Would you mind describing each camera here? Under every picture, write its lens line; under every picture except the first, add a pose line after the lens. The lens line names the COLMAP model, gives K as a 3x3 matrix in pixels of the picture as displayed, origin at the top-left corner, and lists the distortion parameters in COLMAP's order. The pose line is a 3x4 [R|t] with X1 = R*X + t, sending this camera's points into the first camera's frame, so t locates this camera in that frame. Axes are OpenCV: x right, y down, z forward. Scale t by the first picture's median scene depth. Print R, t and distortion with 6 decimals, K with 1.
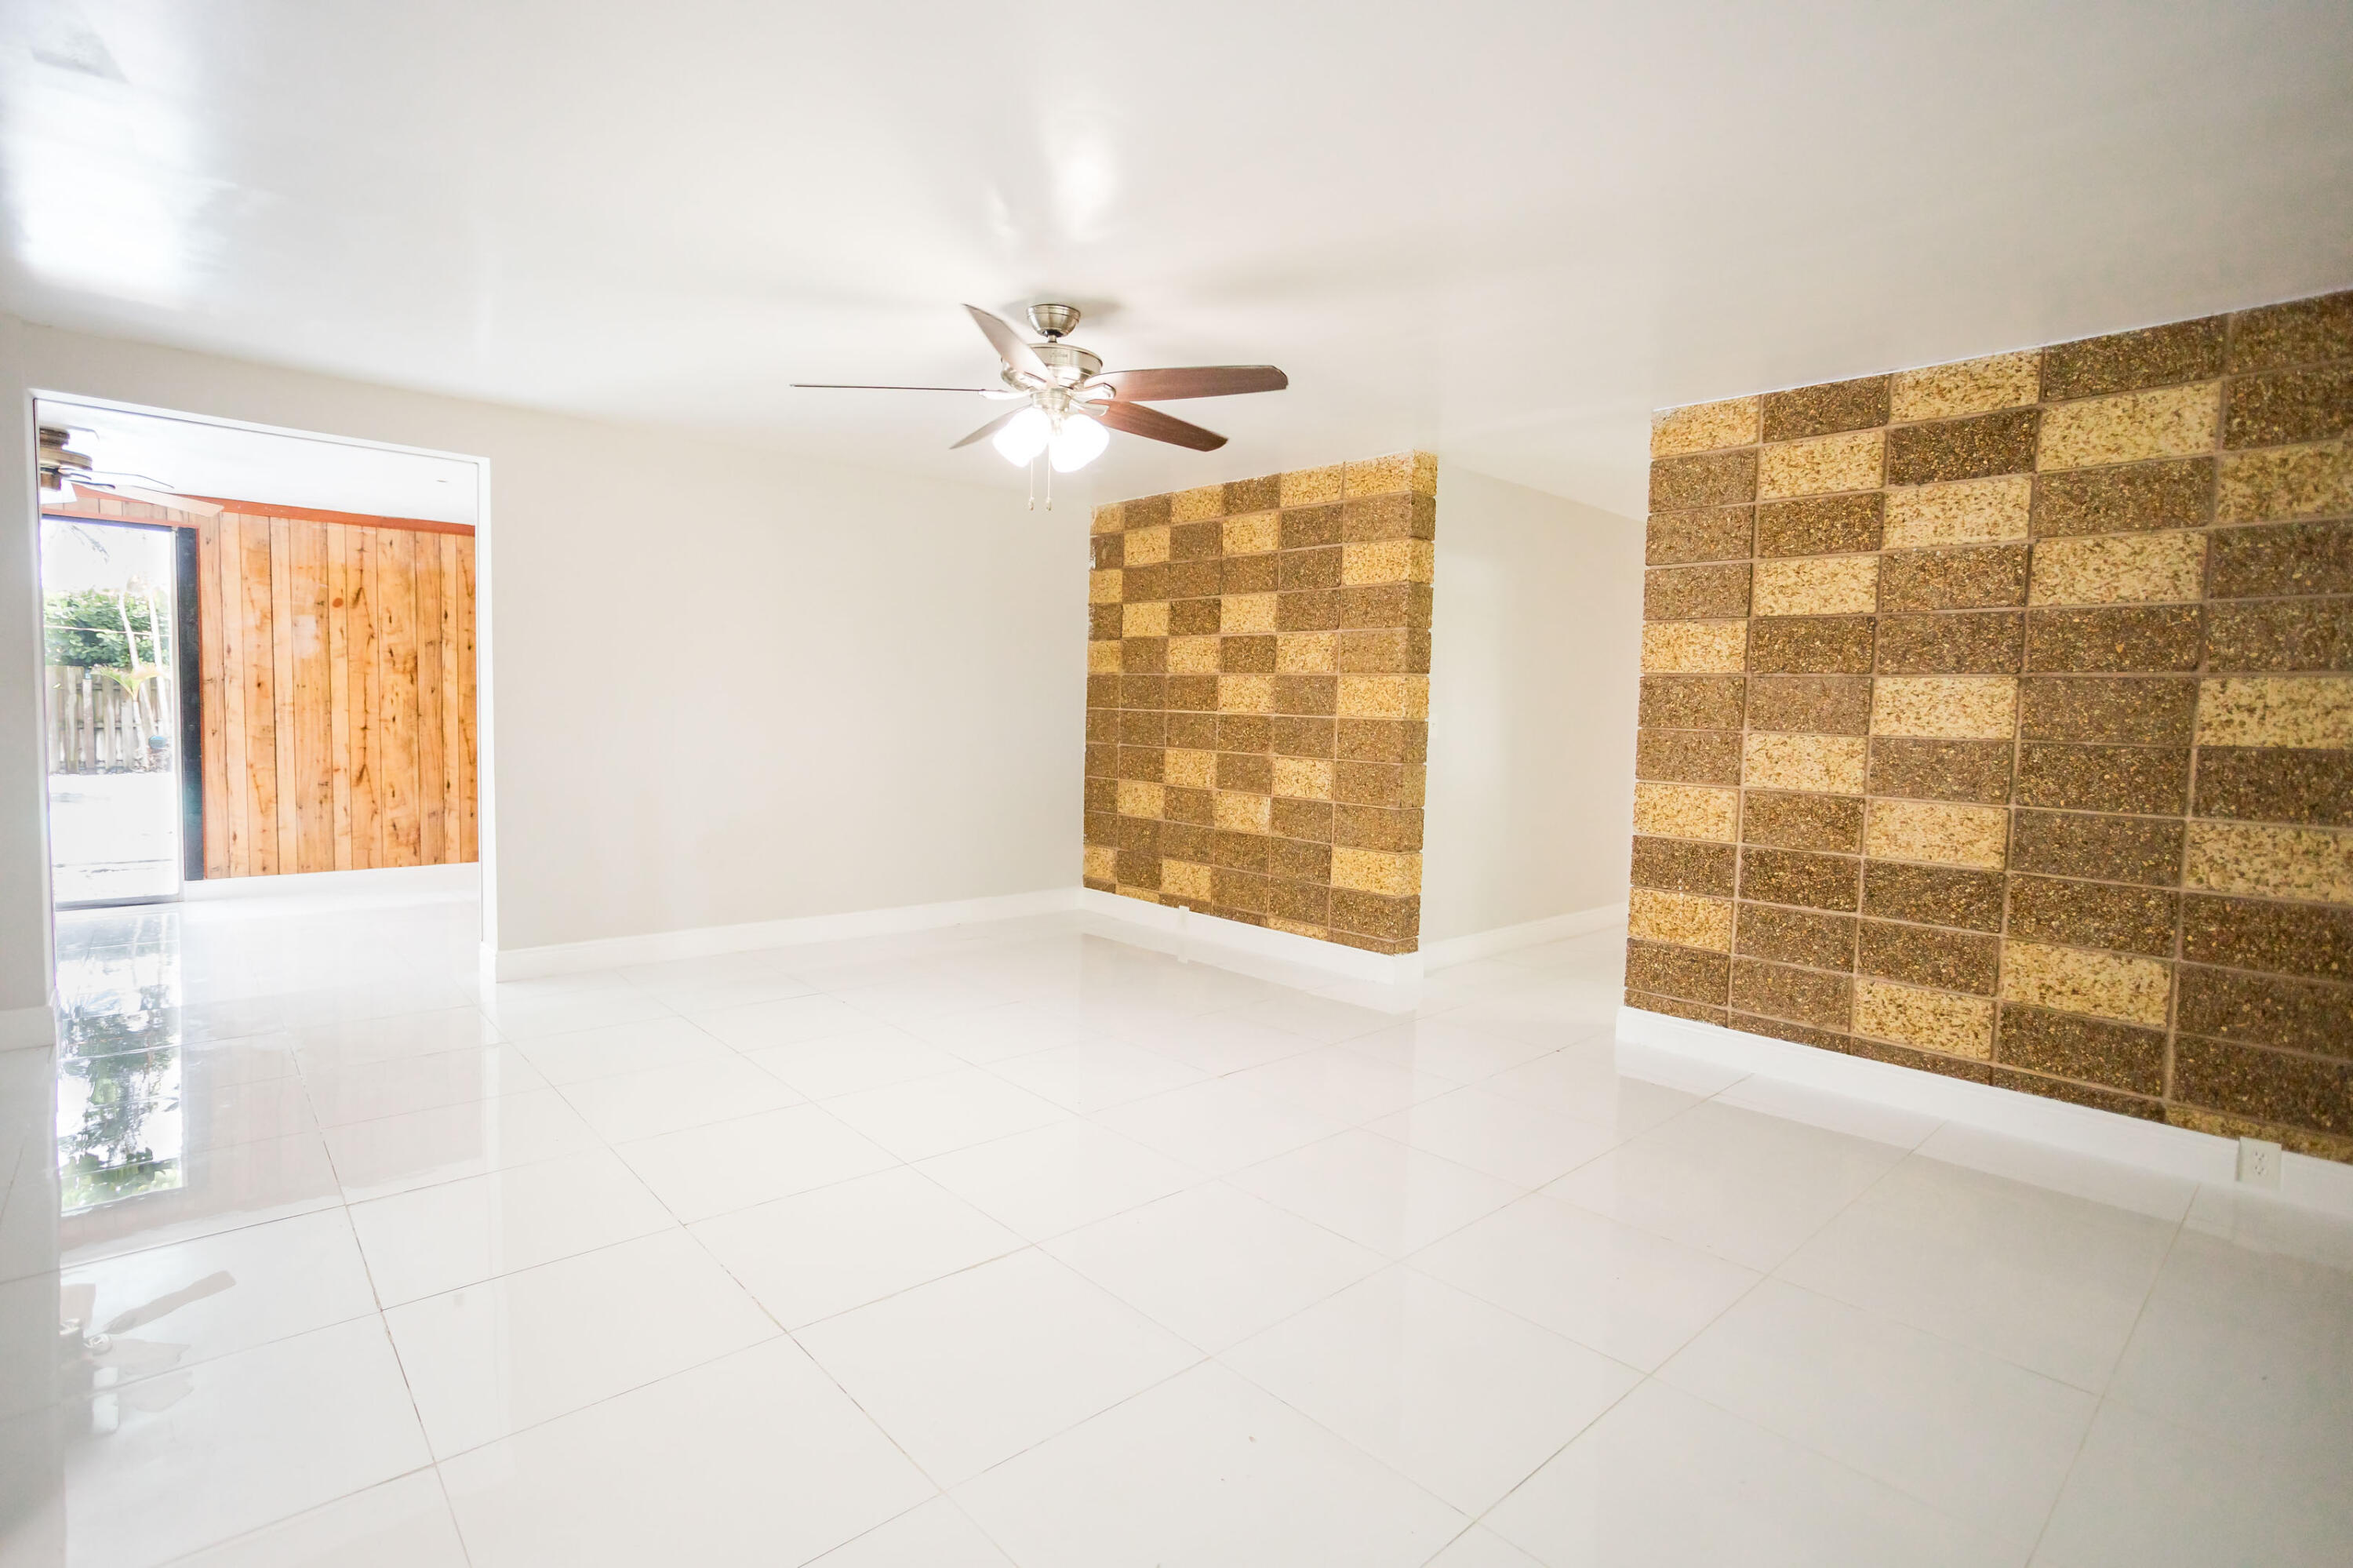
lens RADIAL K [[1137.5, 0, 1176.5], [0, 1137.5, 784.0], [0, 0, 1]] dist [-0.000657, 0.000480]
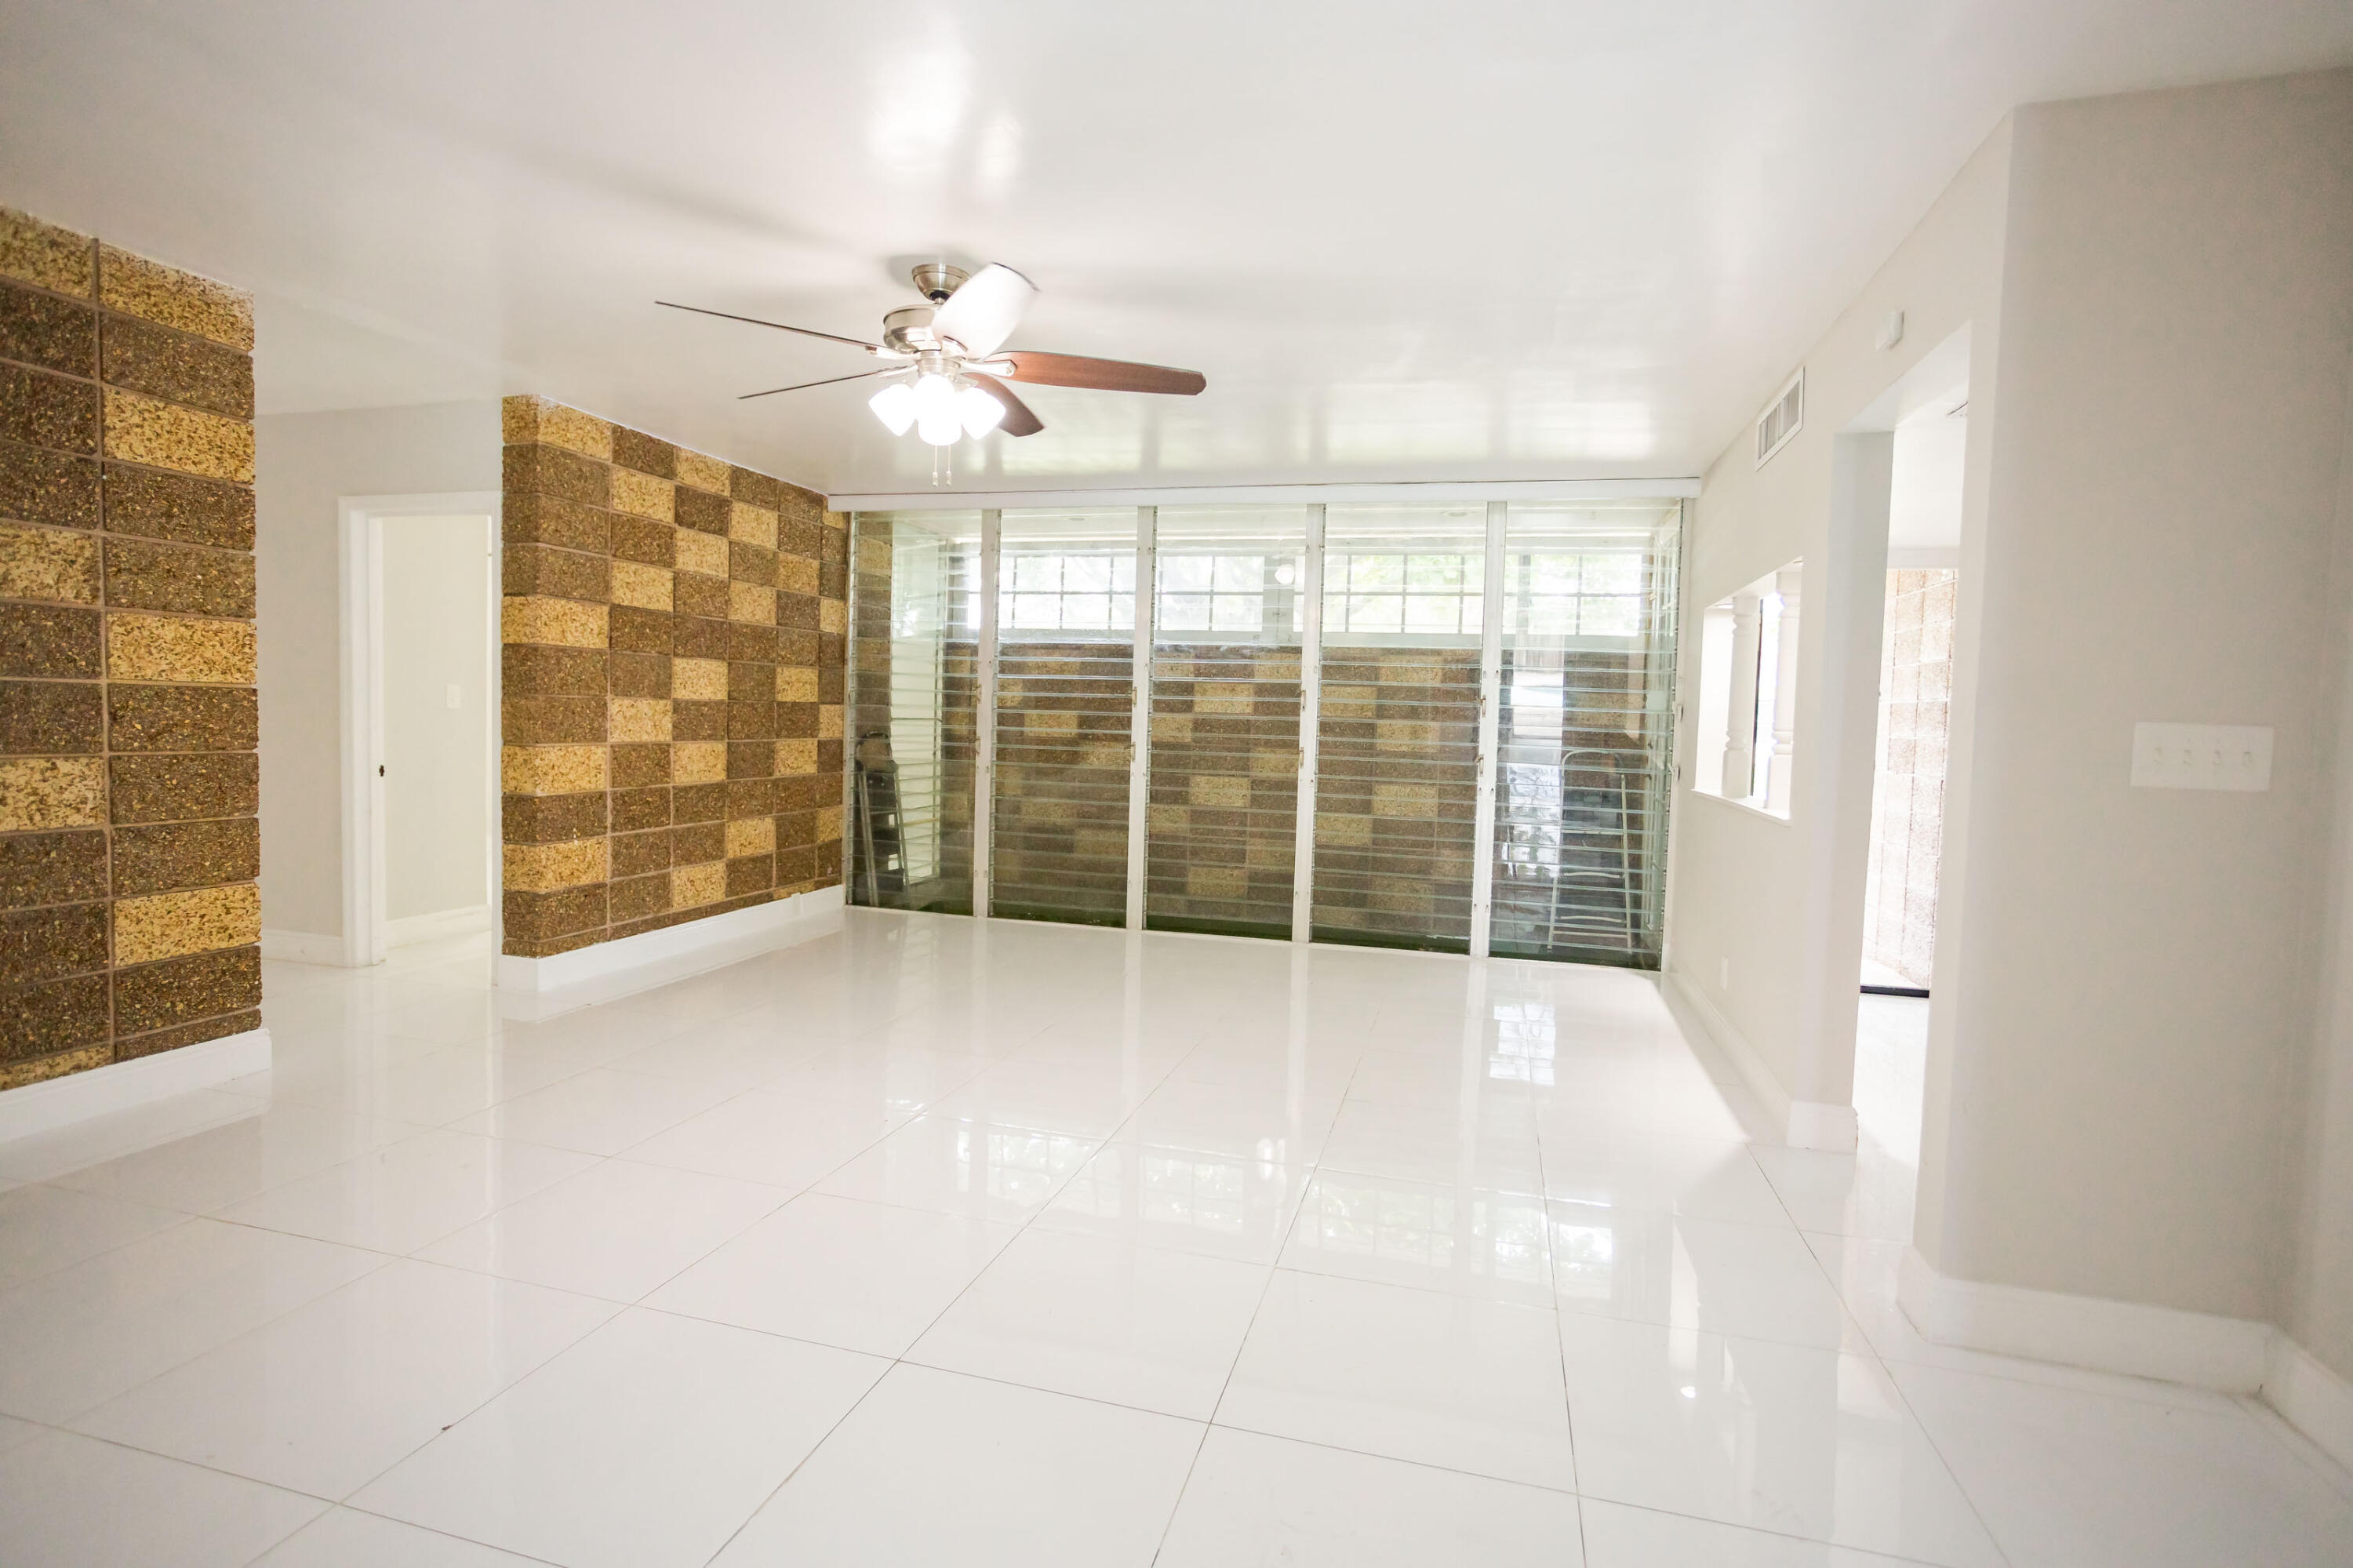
lens RADIAL K [[1137.5, 0, 1176.5], [0, 1137.5, 784.0], [0, 0, 1]] dist [-0.000657, 0.000480]
pose [[-0.519931, -0.096341, 0.848758, -0.910355], [0.013147, 0.992599, 0.120722, -0.098148], [-0.854107, 0.073926, -0.514817, 1.175512]]
